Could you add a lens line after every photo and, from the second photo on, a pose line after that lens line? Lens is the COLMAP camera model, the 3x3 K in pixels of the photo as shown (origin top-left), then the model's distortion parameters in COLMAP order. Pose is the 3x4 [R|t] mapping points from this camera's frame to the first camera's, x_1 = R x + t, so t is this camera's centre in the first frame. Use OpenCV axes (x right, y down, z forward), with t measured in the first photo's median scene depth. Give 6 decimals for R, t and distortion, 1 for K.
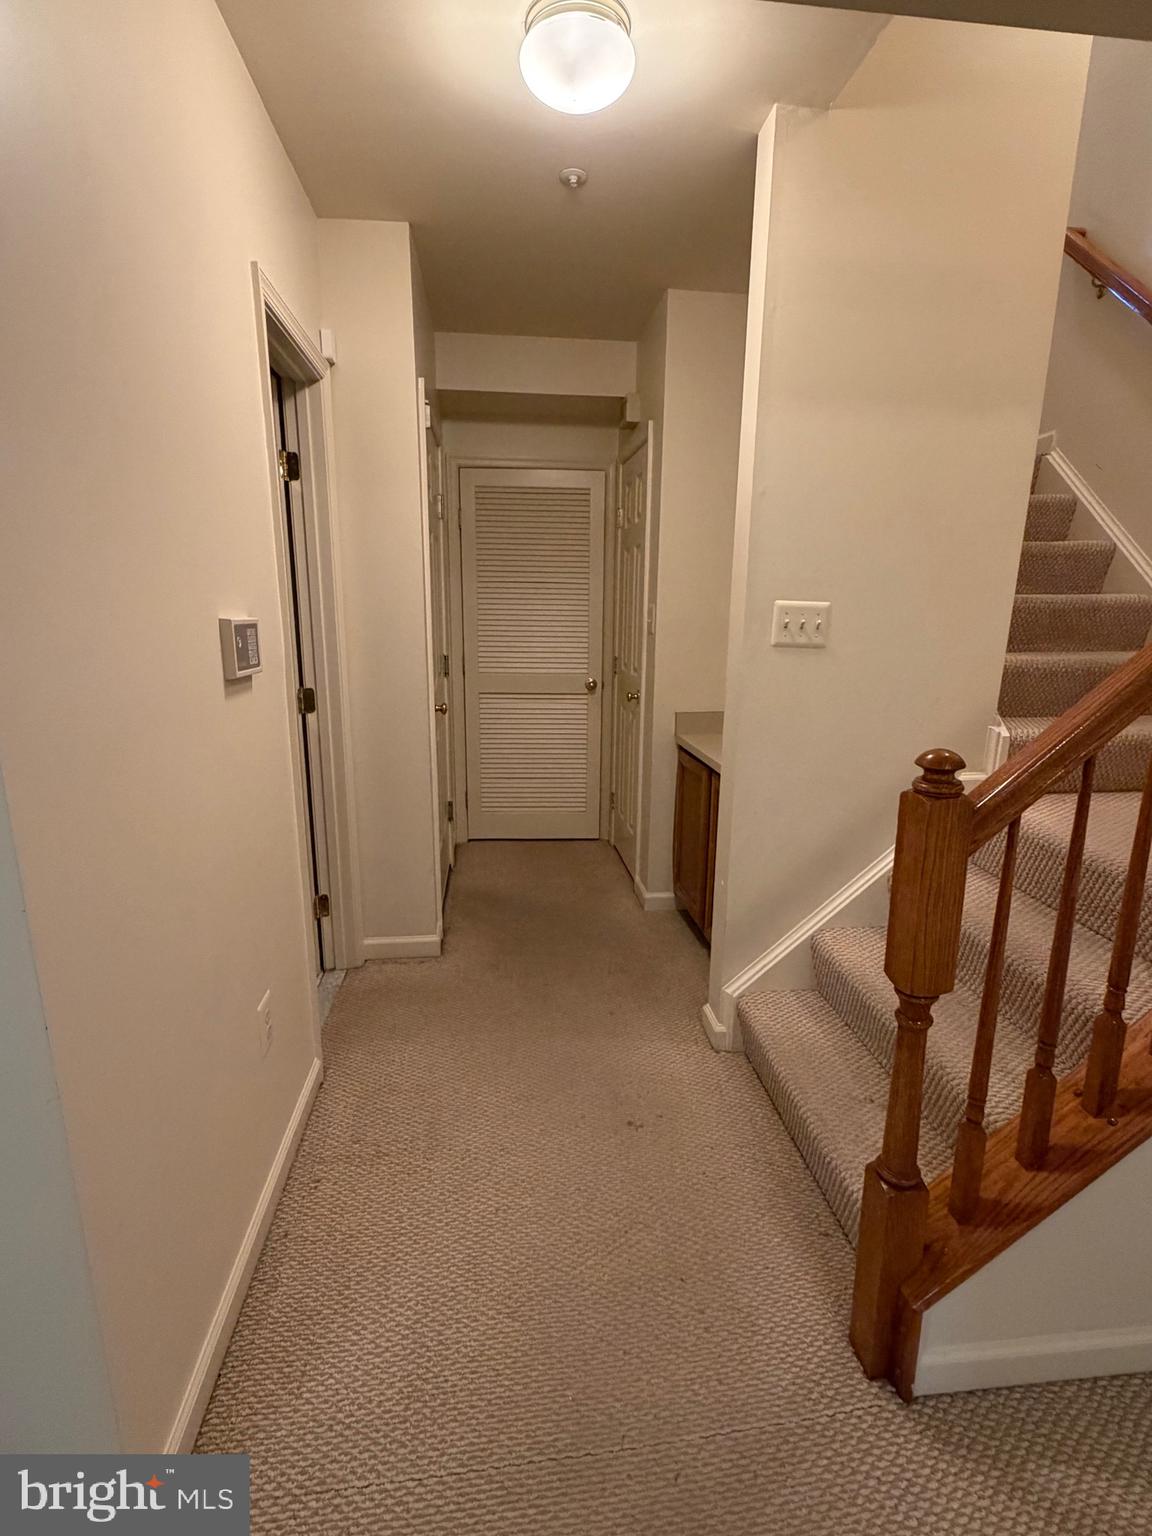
lens RADIAL K [[741.4, 0, 570.6], [0, 741.4, 773.7], [0, 0, 1]] dist [0.000227, -0.000004]
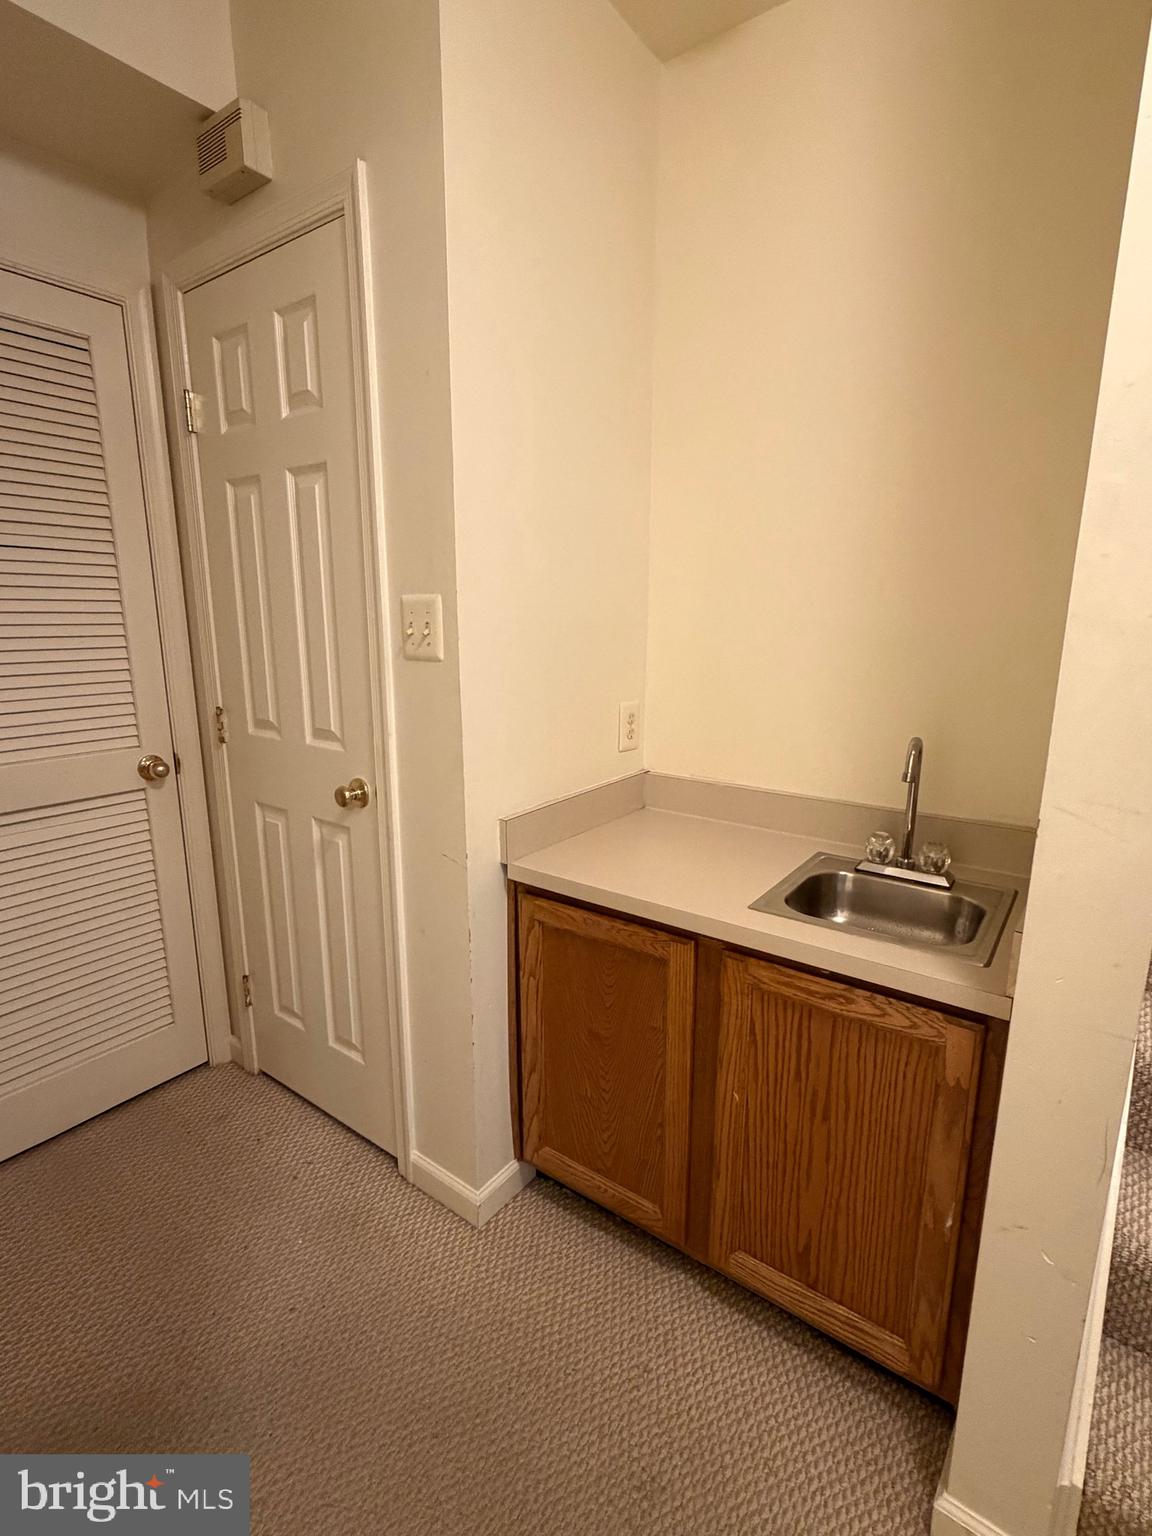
lens RADIAL K [[741.4, 0, 572.3], [0, 741.4, 768.4], [0, 0, 1]] dist [0.000227, -0.000004]
pose [[0.692684, -0.163200, 0.702535, -0.143138], [0.169090, 0.983662, 0.061788, -0.125187], [-0.701141, 0.075992, 0.708962, 0.570353]]
